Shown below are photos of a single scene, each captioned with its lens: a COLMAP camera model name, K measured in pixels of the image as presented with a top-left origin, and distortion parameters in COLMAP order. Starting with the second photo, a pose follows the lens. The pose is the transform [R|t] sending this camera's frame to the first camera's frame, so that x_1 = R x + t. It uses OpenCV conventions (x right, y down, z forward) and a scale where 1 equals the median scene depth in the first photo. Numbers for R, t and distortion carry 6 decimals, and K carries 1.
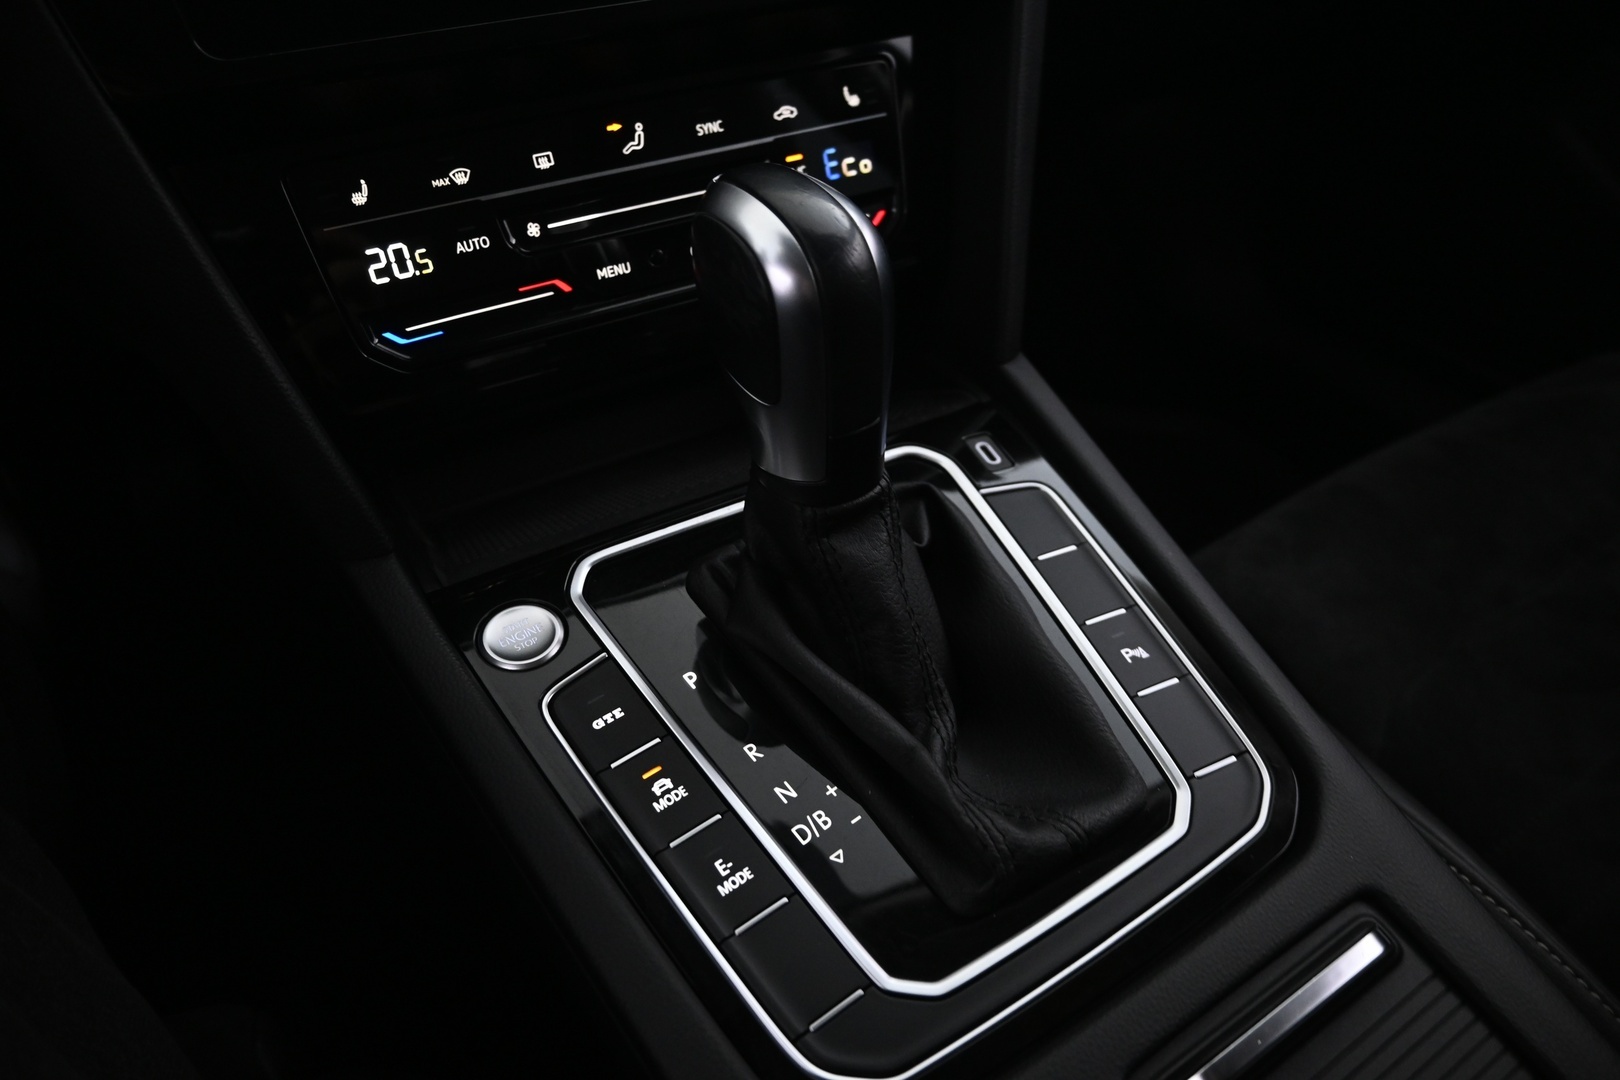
lens RADIAL K [[1094.8, 0, 810.0], [0, 1094.8, 540.0], [0, 0, 1]] dist [-0.003262, -0.000170]
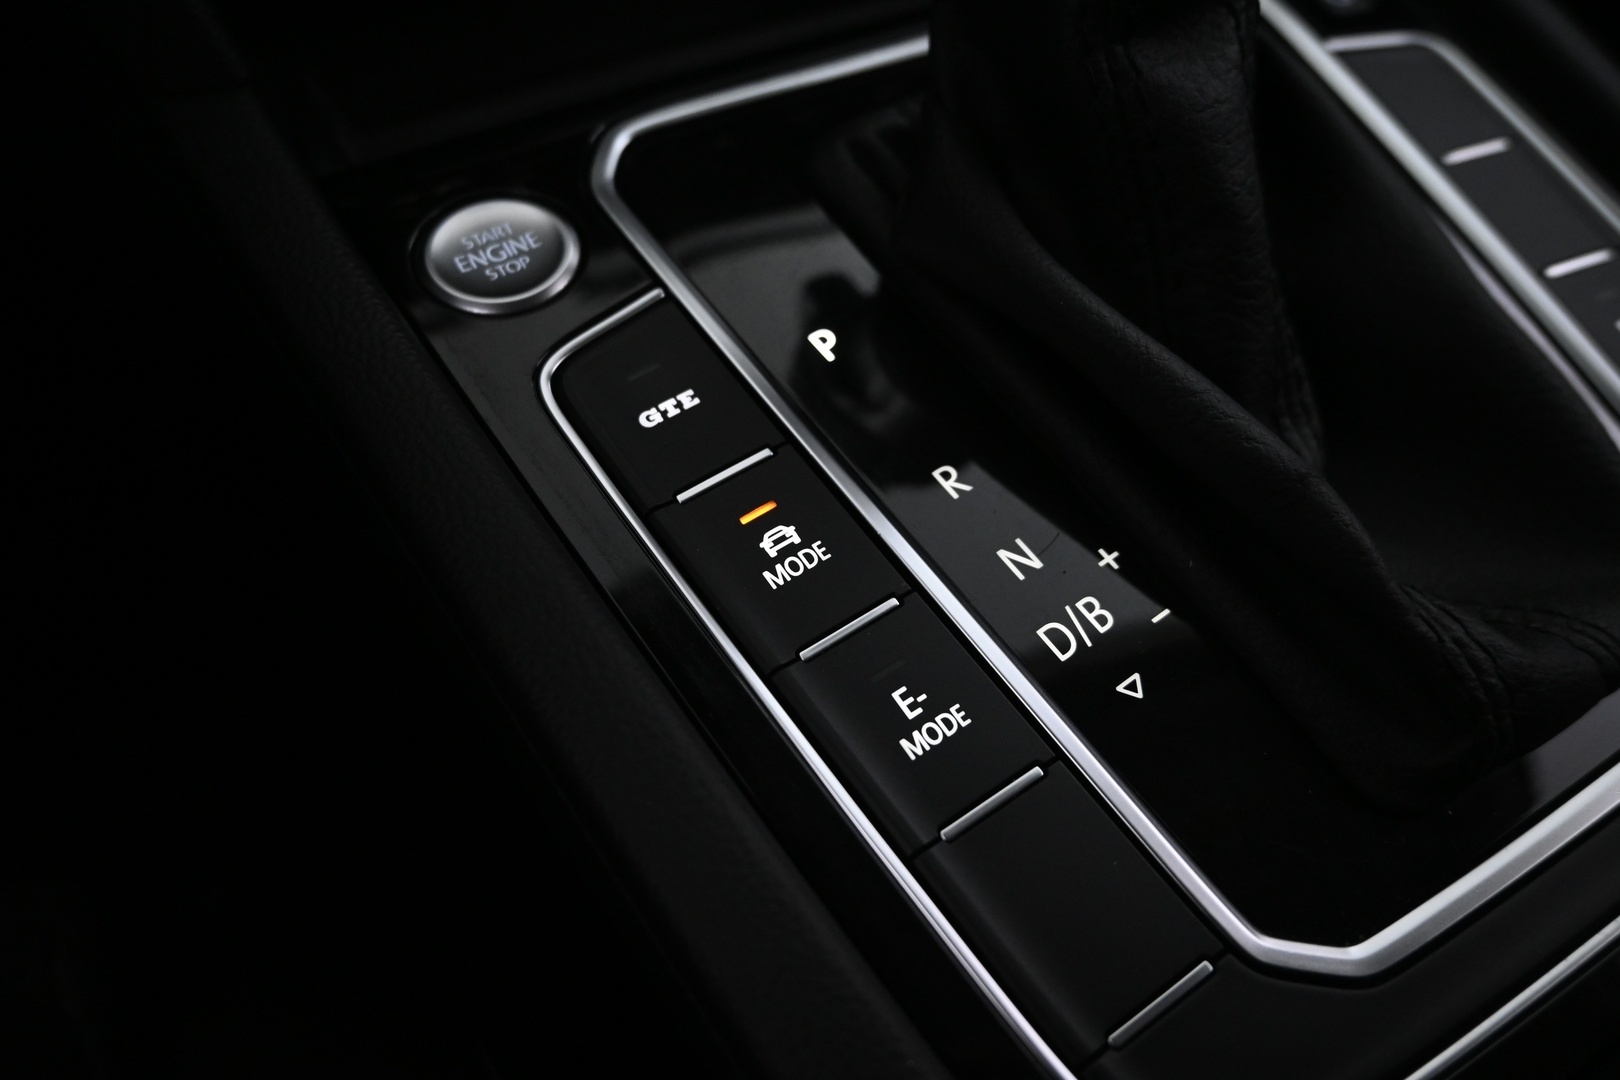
lens RADIAL K [[1163.7, 0, 810.0], [0, 1163.7, 540.0], [0, 0, 1]] dist [-0.004614, -0.000034]
pose [[0.999413, 0.028802, -0.018550, -0.110756], [-0.024585, 0.980059, 0.197179, 0.118791], [0.023860, -0.196608, 0.980192, 0.474467]]
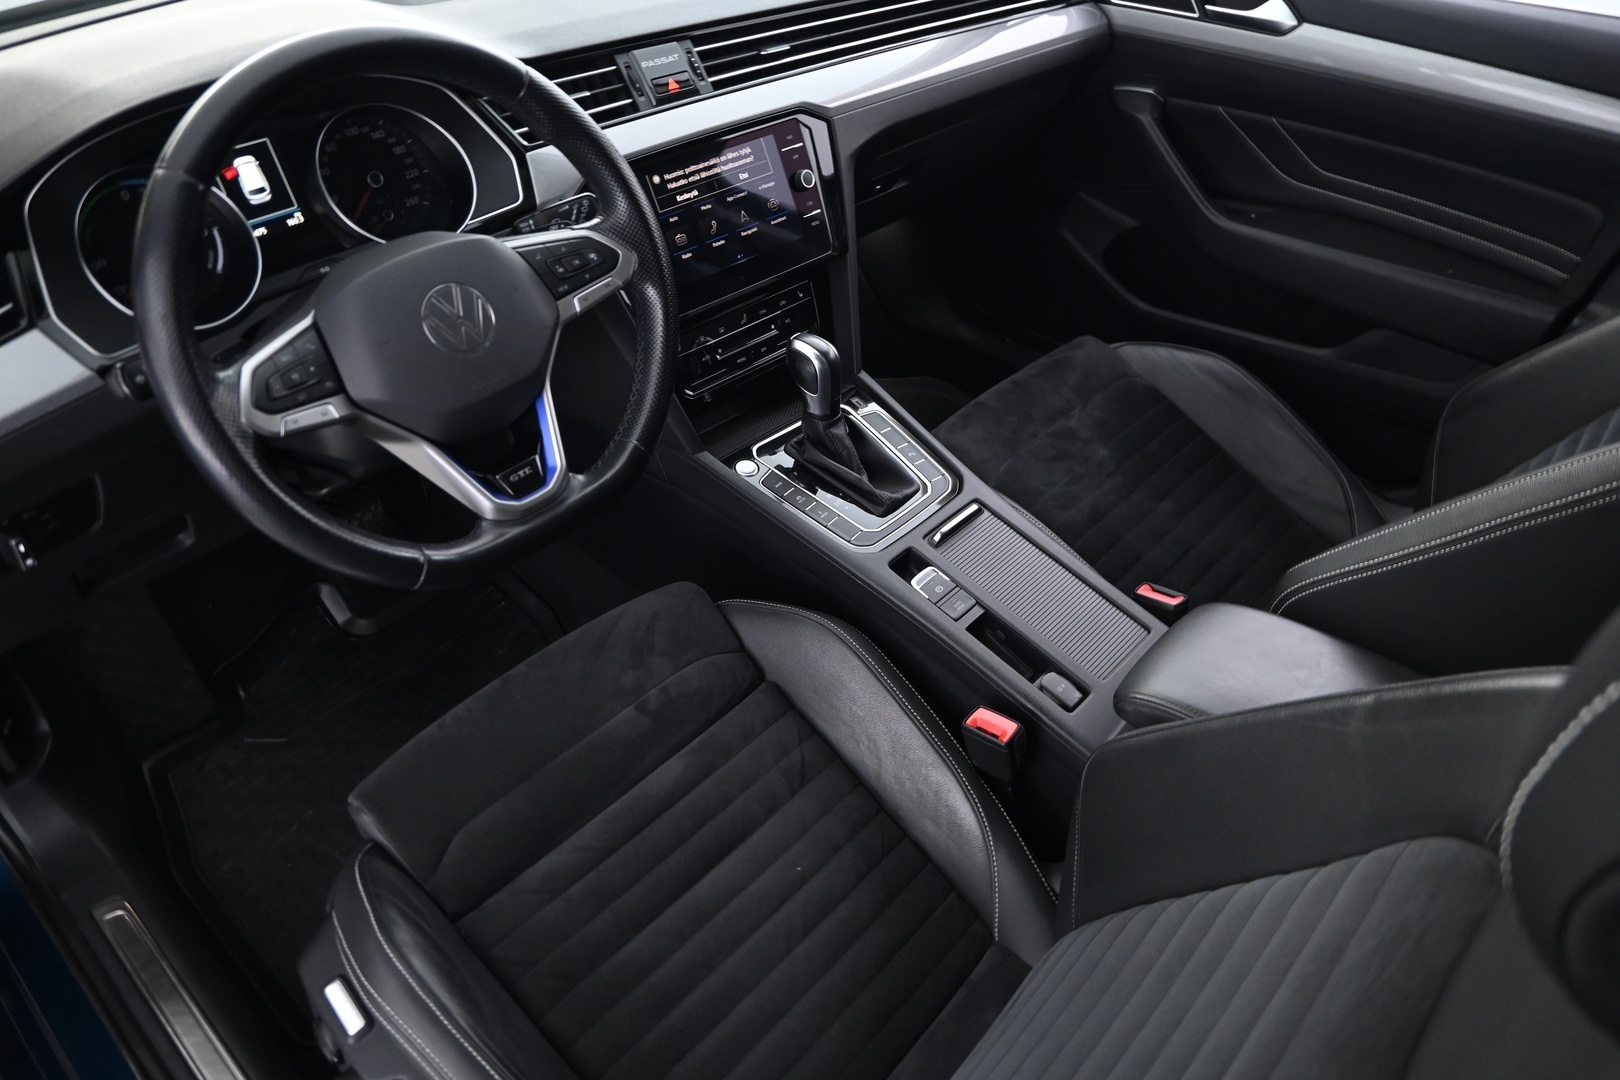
lens RADIAL K [[1094.8, 0, 810.0], [0, 1094.8, 540.0], [0, 0, 1]] dist [-0.003262, -0.000170]
pose [[0.971414, -0.142355, 0.189973, -0.825225], [0.141152, 0.989787, 0.019922, 0.298465], [-0.190869, 0.007462, 0.981587, -2.699461]]
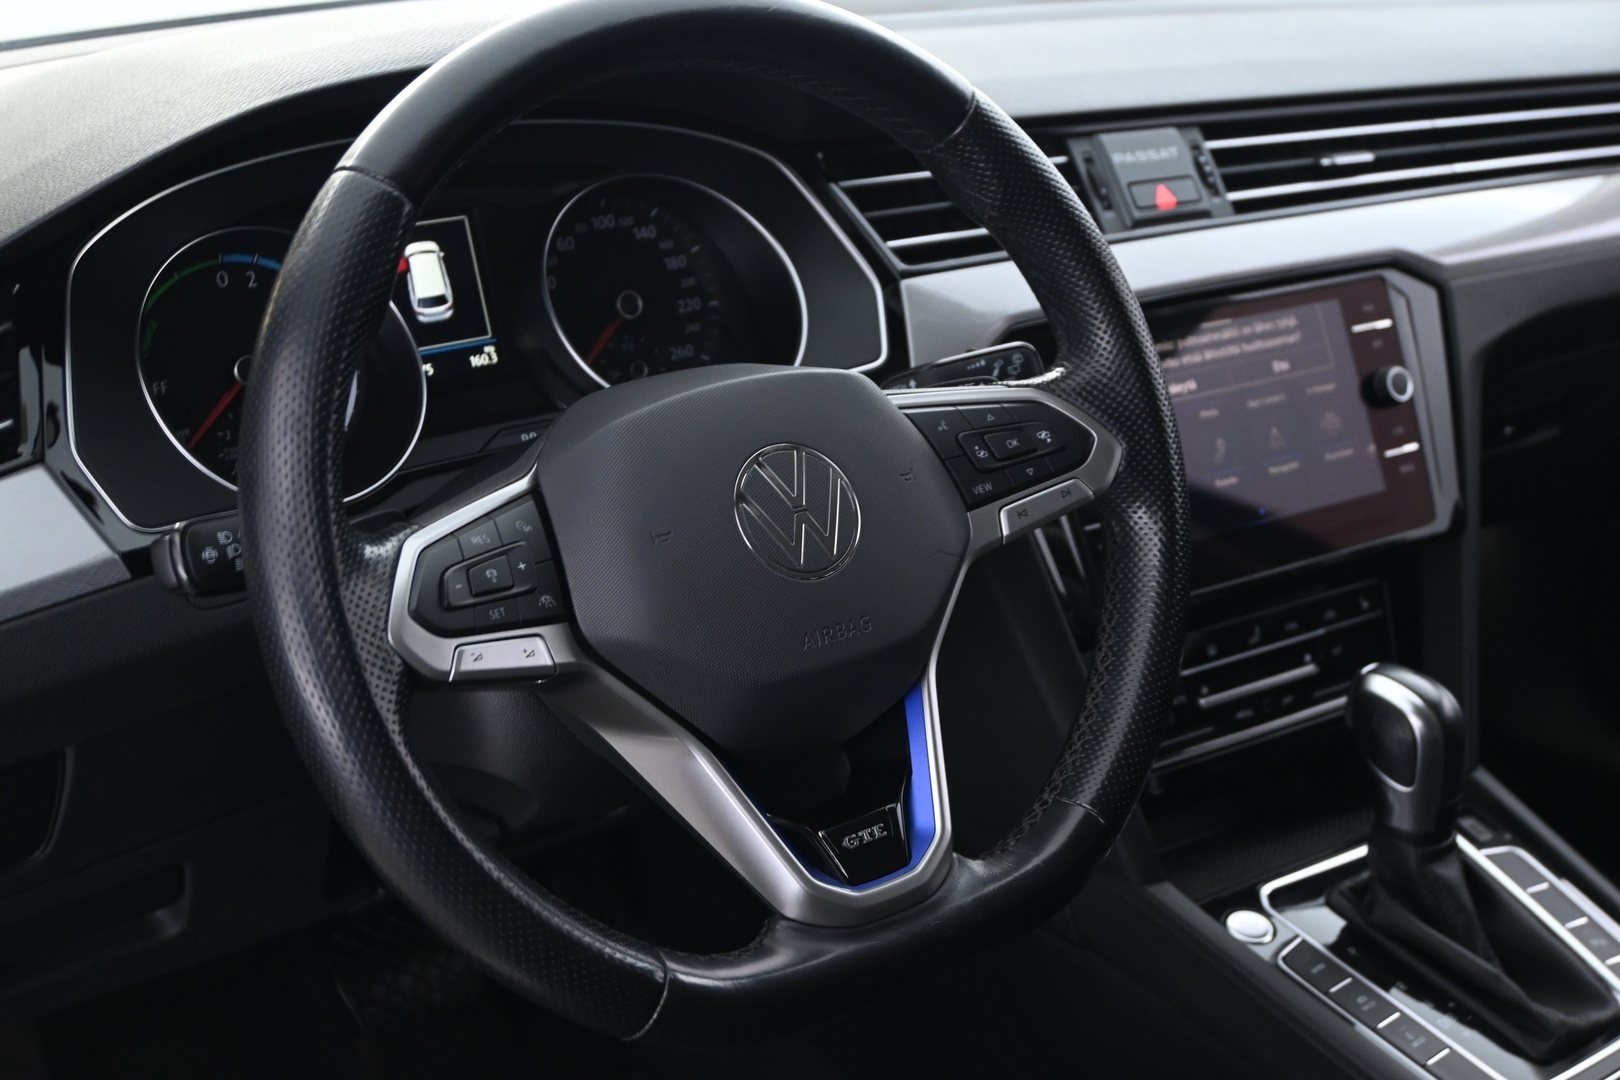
lens RADIAL K [[2035.5, 0, 810.0], [0, 2035.5, 540.0], [0, 0, 1]] dist [-0.015050, 0.024704]
pose [[0.999280, -0.002974, 0.037835, -1.144531], [0.014085, 0.954790, -0.296948, 0.478392], [-0.035241, 0.297267, 0.954144, -2.333093]]
